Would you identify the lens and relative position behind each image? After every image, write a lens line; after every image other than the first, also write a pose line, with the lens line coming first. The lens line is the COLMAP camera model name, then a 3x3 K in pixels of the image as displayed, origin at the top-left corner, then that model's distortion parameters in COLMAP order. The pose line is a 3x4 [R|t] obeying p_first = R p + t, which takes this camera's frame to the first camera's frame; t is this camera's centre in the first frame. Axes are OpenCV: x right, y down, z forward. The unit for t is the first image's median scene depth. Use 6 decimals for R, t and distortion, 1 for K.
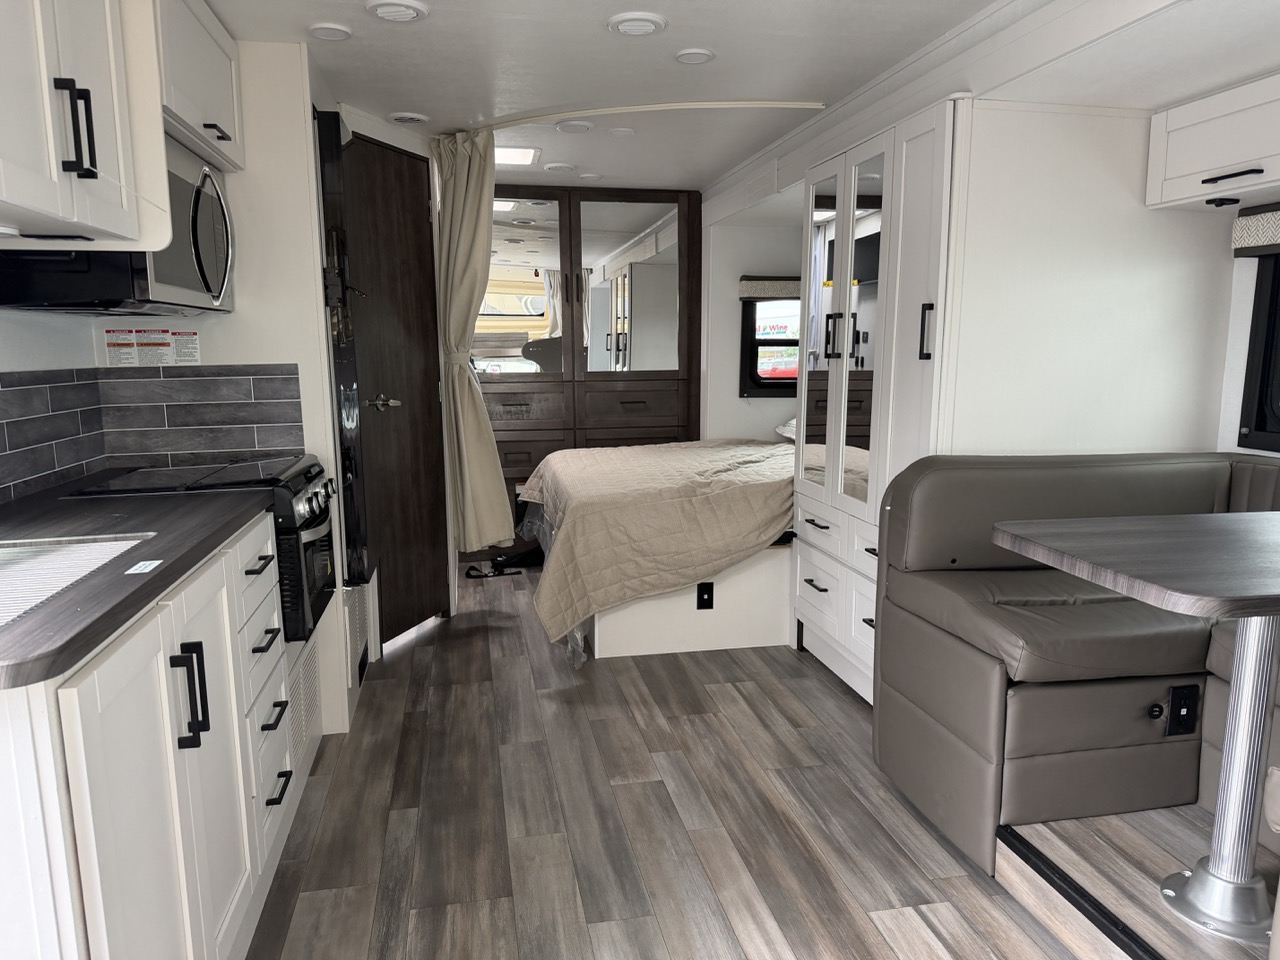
lens RADIAL K [[876.5, 0, 640.0], [0, 876.5, 480.0], [0, 0, 1]] dist [0.090171, -0.111198]
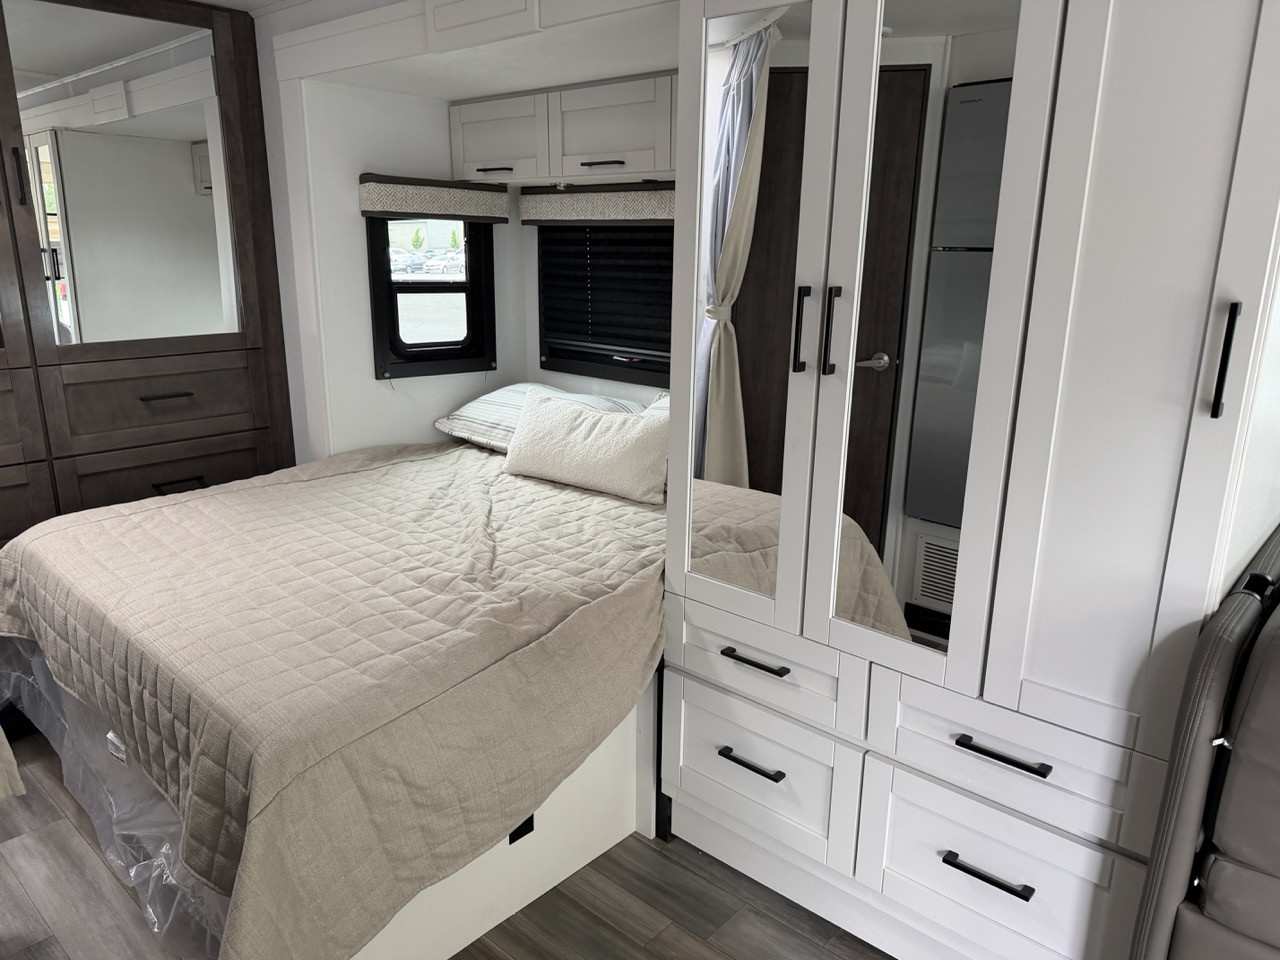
lens RADIAL K [[876.5, 0, 640.0], [0, 876.5, 480.0], [0, 0, 1]] dist [0.090171, -0.111198]
pose [[0.800411, -0.137681, 0.583427, -0.219872], [0.073777, 0.988493, 0.132056, -0.189038], [-0.594895, -0.062656, 0.801358, 0.807277]]
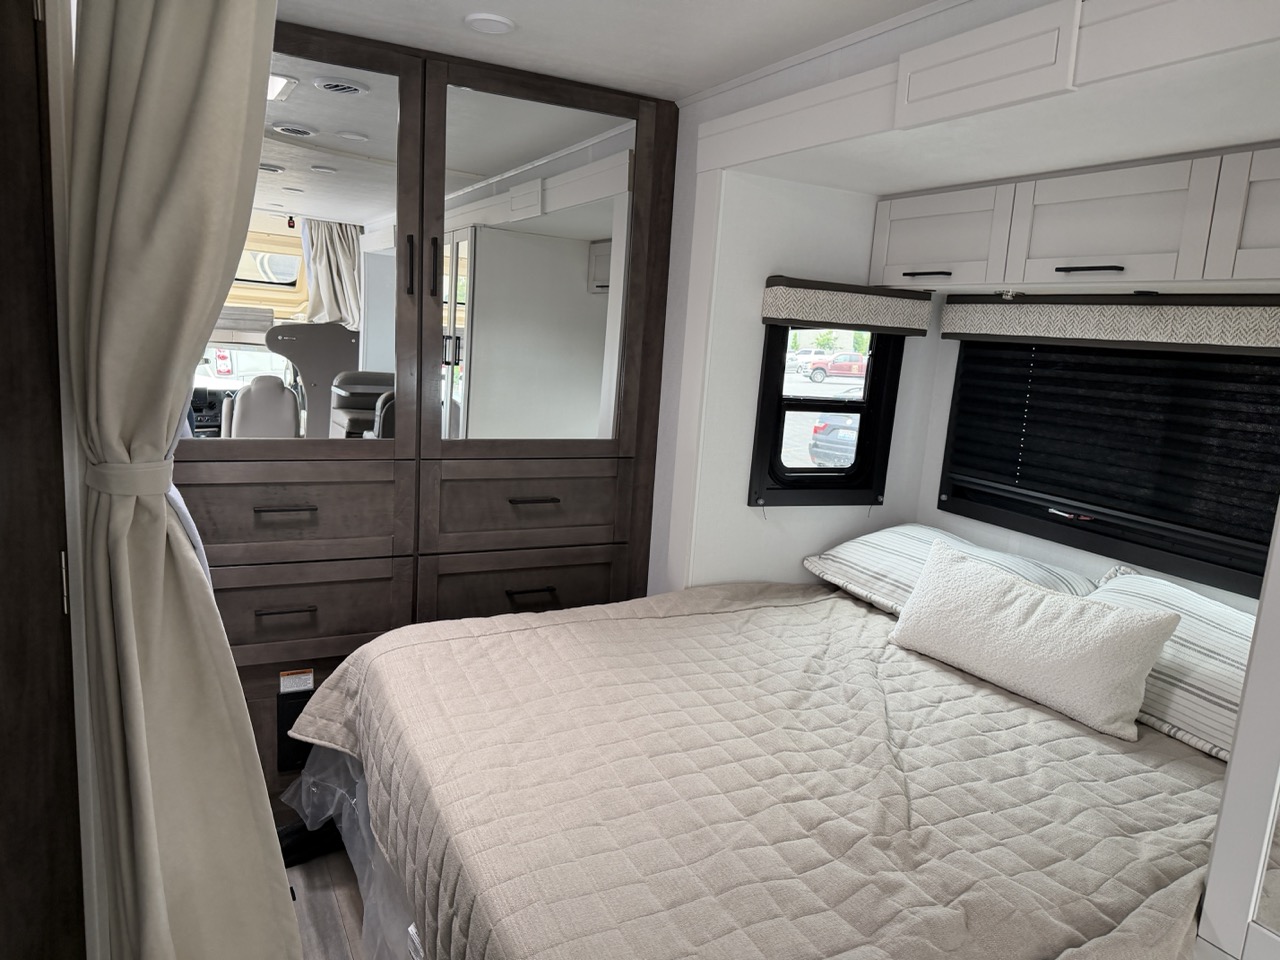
lens RADIAL K [[894.8, 0, 654.8], [0, 894.8, 479.3], [0, 0, 1]] dist [0.198817, -0.348960]
pose [[0.956881, 0.028342, 0.289095, -0.198738], [-0.033046, 0.999389, 0.011402, -0.233172], [-0.288595, -0.020464, 0.957233, 1.020722]]
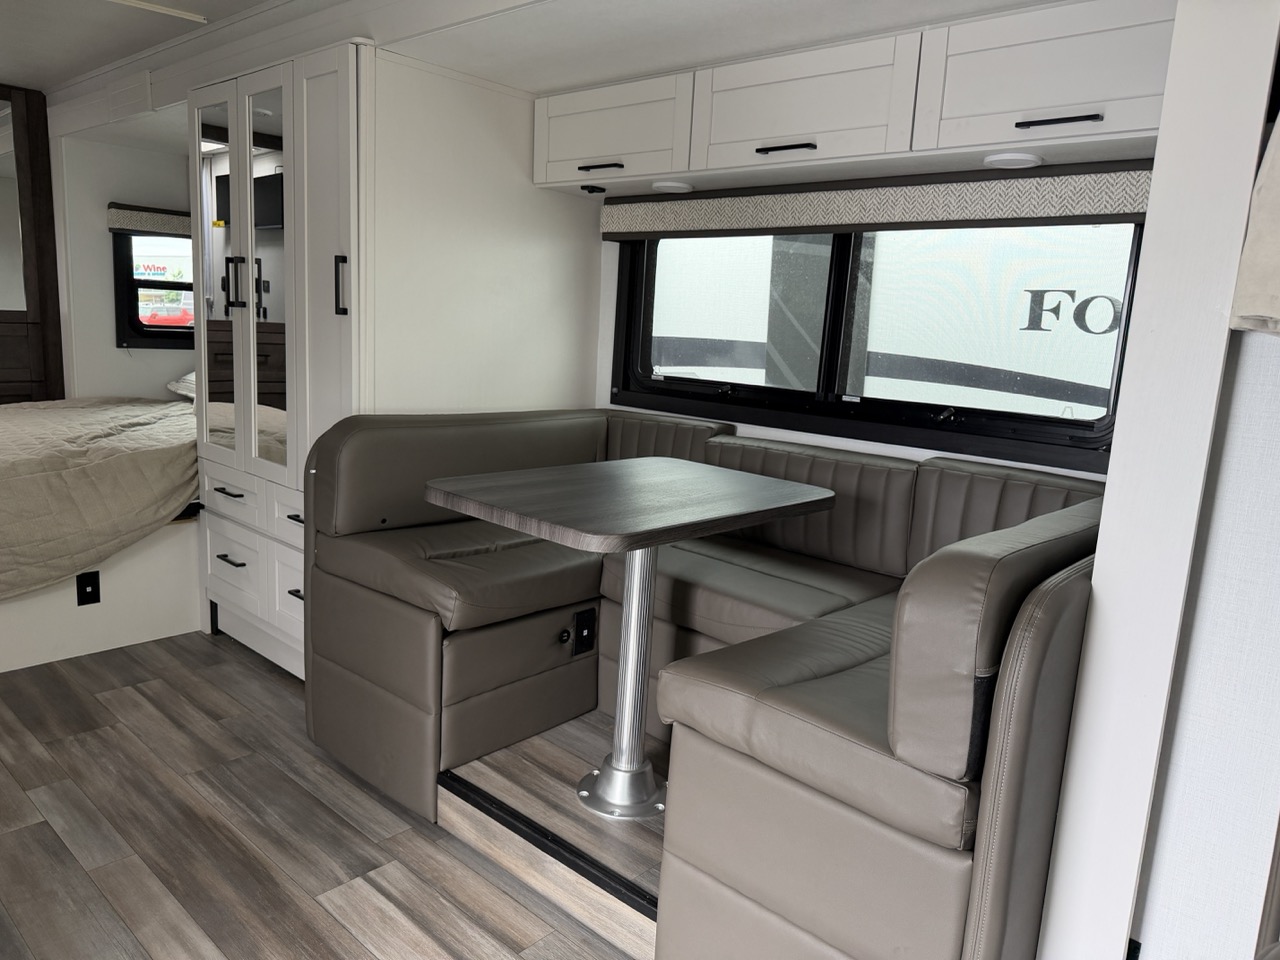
lens RADIAL K [[887.6, 0, 620.2], [0, 887.6, 475.7], [0, 0, 1]] dist [0.086835, -0.125870]
pose [[0.811461, -0.060298, 0.581288, -0.009105], [0.035005, 0.997892, 0.054647, -0.004140], [-0.583358, -0.023996, 0.811861, 0.030476]]
